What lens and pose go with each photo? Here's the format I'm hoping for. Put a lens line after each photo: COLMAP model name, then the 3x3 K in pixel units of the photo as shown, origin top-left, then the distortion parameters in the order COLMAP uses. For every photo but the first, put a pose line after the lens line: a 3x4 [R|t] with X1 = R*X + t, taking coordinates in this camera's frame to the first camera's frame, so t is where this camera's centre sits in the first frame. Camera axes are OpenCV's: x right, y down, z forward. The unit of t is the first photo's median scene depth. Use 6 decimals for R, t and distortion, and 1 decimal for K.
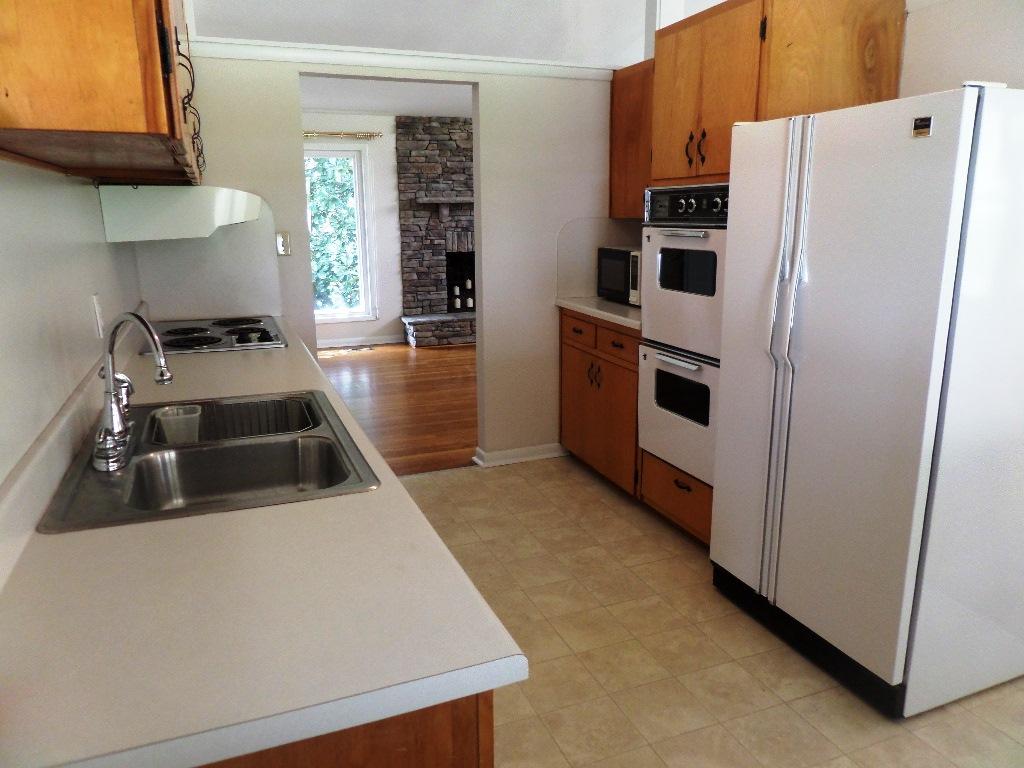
lens RADIAL K [[728.0, 0, 512.0], [0, 728.0, 384.0], [0, 0, 1]] dist [-0.013667, -0.000820]
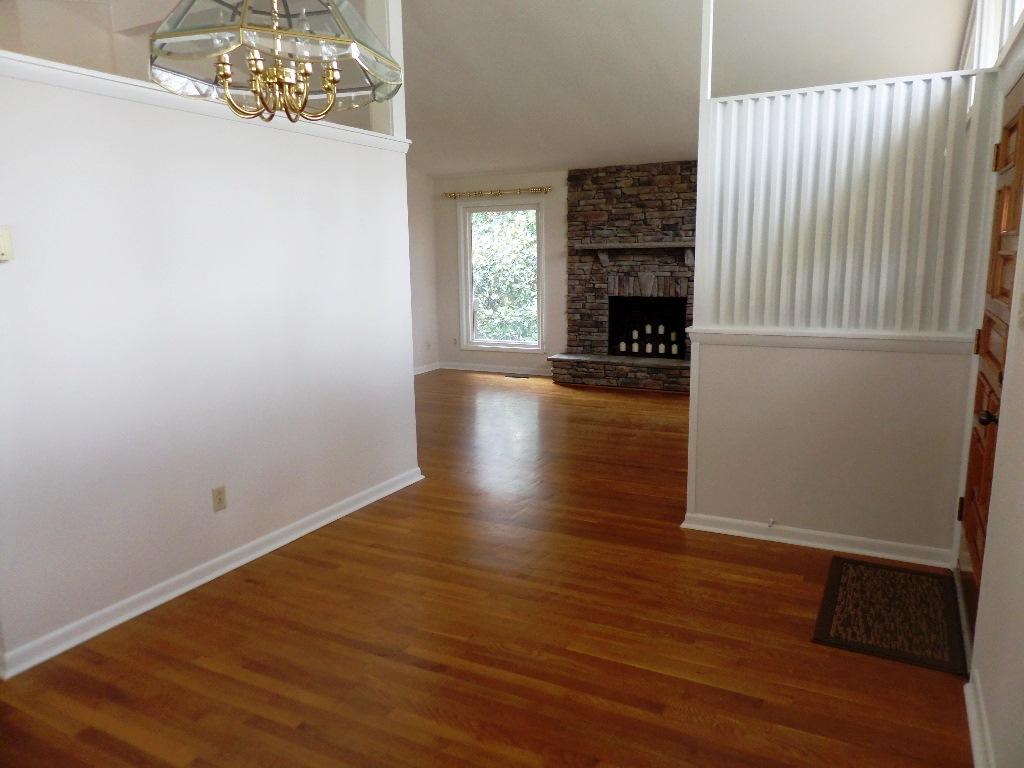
lens RADIAL K [[728.0, 0, 512.0], [0, 728.0, 384.0], [0, 0, 1]] dist [-0.013667, -0.000820]
pose [[0.651026, 0.135727, -0.746823, 0.619128], [-0.166751, 0.985422, 0.033729, -0.072302], [0.740513, 0.102575, 0.664168, 0.235419]]
